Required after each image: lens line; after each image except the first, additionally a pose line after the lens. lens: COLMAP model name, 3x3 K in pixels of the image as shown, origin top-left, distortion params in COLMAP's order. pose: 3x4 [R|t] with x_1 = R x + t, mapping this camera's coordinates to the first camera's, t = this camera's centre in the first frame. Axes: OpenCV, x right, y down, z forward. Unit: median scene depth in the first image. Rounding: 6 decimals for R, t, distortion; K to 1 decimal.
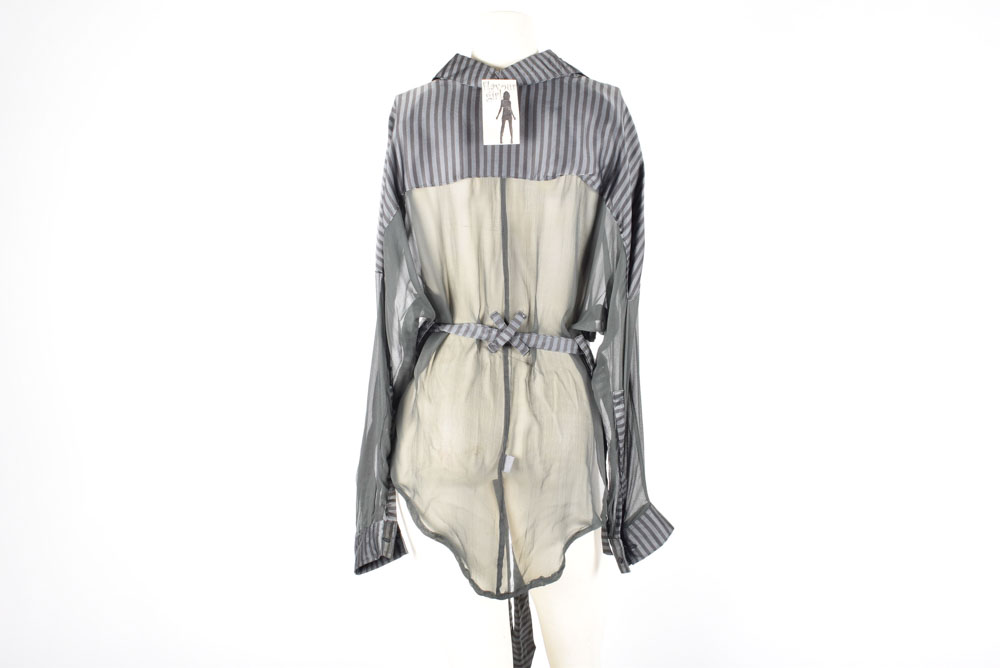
lens RADIAL K [[1129.4, 0, 502.4], [0, 1129.4, 329.2], [0, 0, 1]] dist [-0.004918, 0.000000]
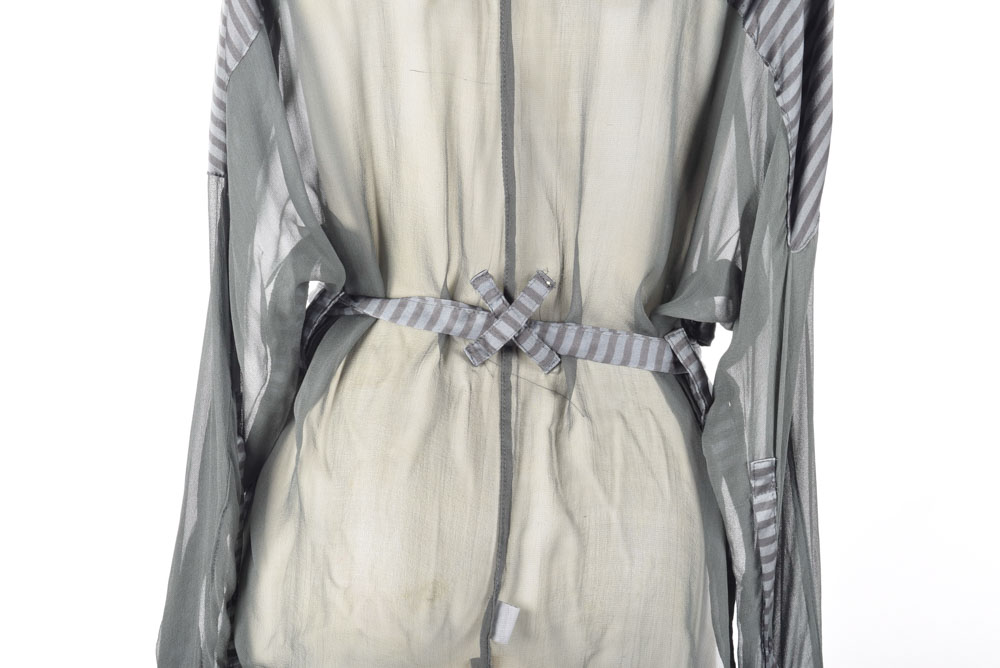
lens RADIAL K [[2341.4, 0, 498.0], [0, 2341.4, 336.7], [0, 0, 1]] dist [0.115546, 0.000000]
pose [[0.999751, 0.019865, -0.010205, 0.009196], [-0.019782, 0.999771, 0.008153, 0.002121], [0.010364, -0.007949, 0.999915, 0.100689]]
